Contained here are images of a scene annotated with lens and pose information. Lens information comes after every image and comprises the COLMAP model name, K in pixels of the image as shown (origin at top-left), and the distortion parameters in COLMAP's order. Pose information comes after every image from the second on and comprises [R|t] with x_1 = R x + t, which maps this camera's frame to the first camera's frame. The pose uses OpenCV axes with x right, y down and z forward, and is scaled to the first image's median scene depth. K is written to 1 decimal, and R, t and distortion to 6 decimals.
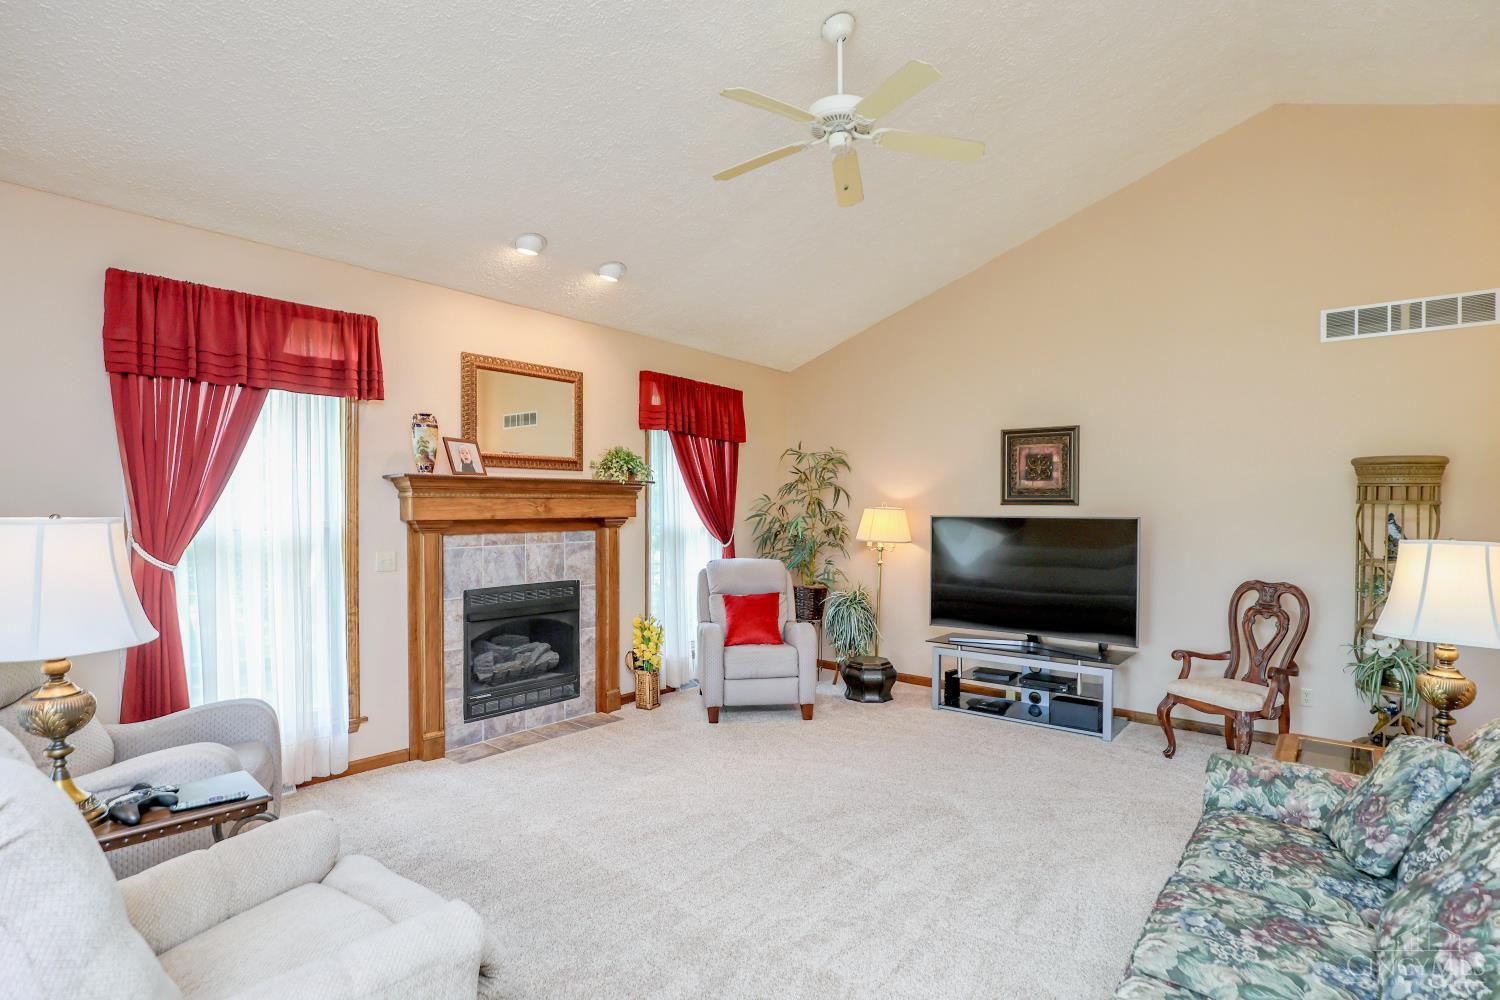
lens RADIAL K [[754.9, 0, 748.1], [0, 754.9, 512.3], [0, 0, 1]] dist [-0.014765, 0.000233]
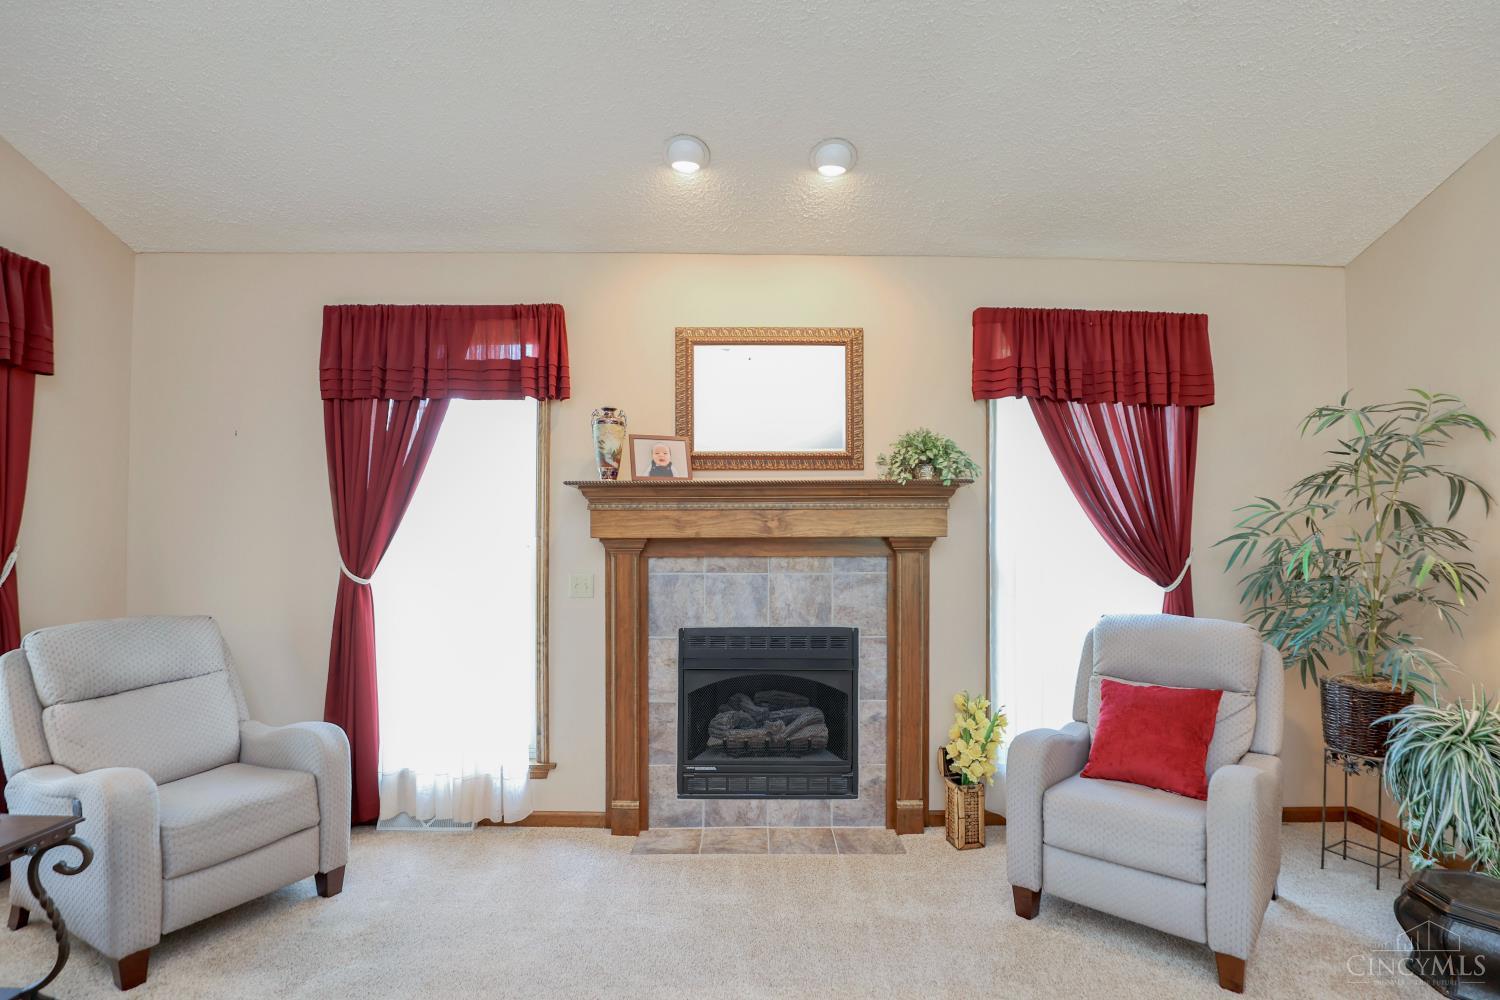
lens RADIAL K [[723.0, 0, 758.5], [0, 723.0, 520.3], [0, 0, 1]] dist [-0.017654, 0.000303]
pose [[0.644192, -0.015389, -0.764709, 0.241890], [-0.003803, 0.999721, -0.023322, 0.007751], [0.764854, 0.017932, 0.643954, 0.543366]]
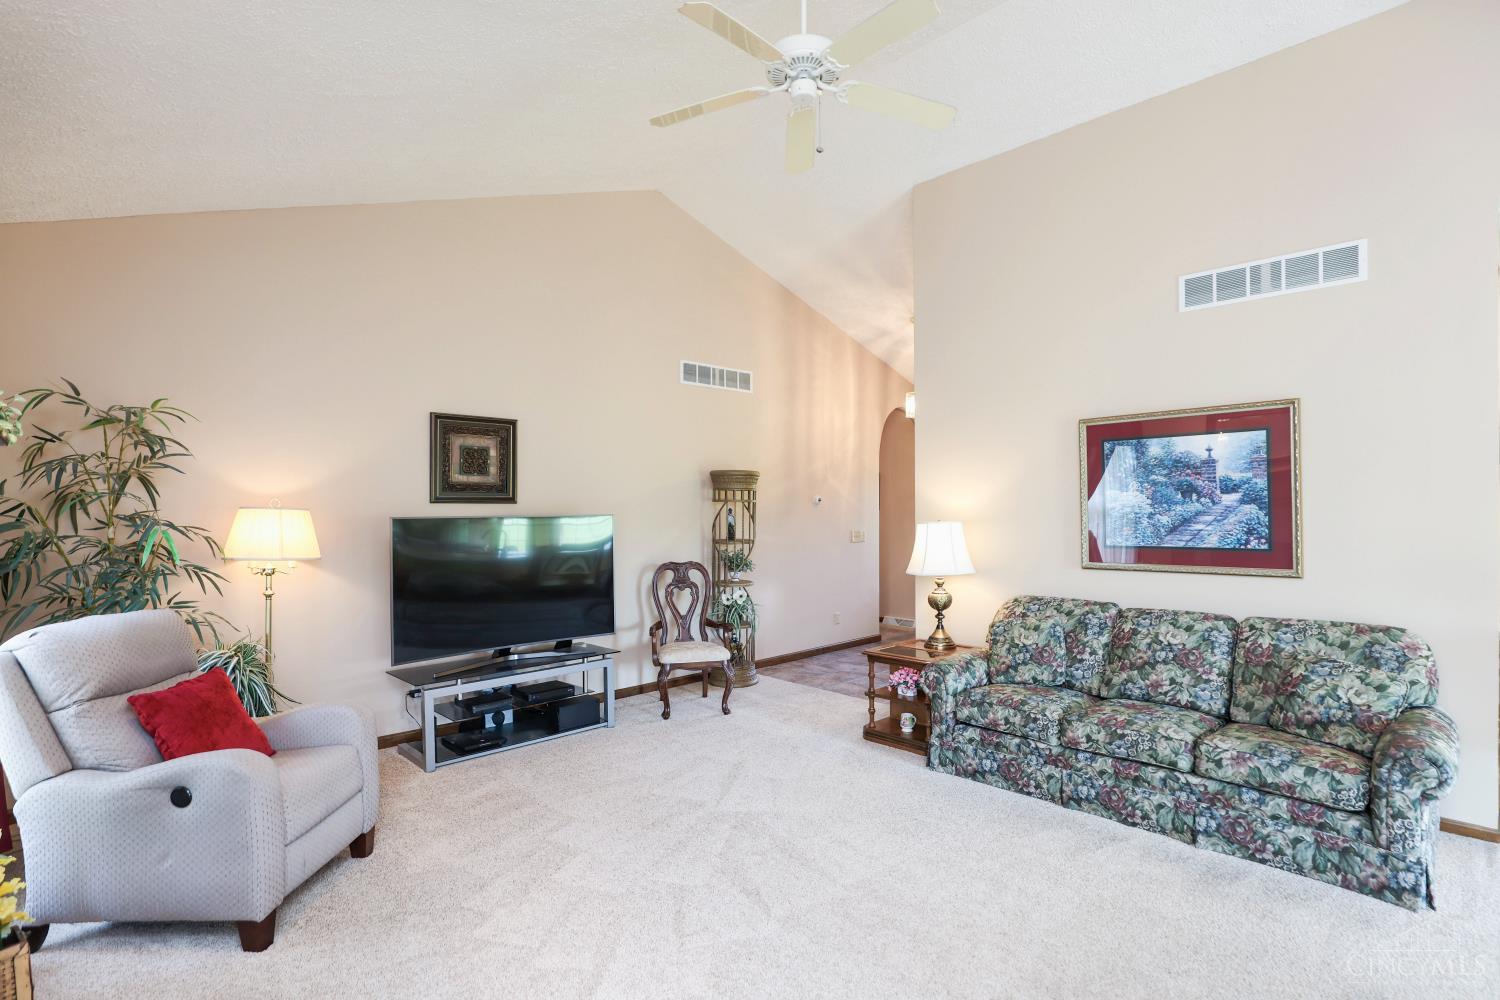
lens RADIAL K [[732.5, 0, 757.4], [0, 732.5, 501.4], [0, 0, 1]] dist [-0.018294, 0.000221]
pose [[0.122537, 0.001077, 0.992463, -0.505405], [0.009915, 0.999948, -0.002309, -0.007493], [-0.992414, 0.010123, 0.122520, 0.661213]]
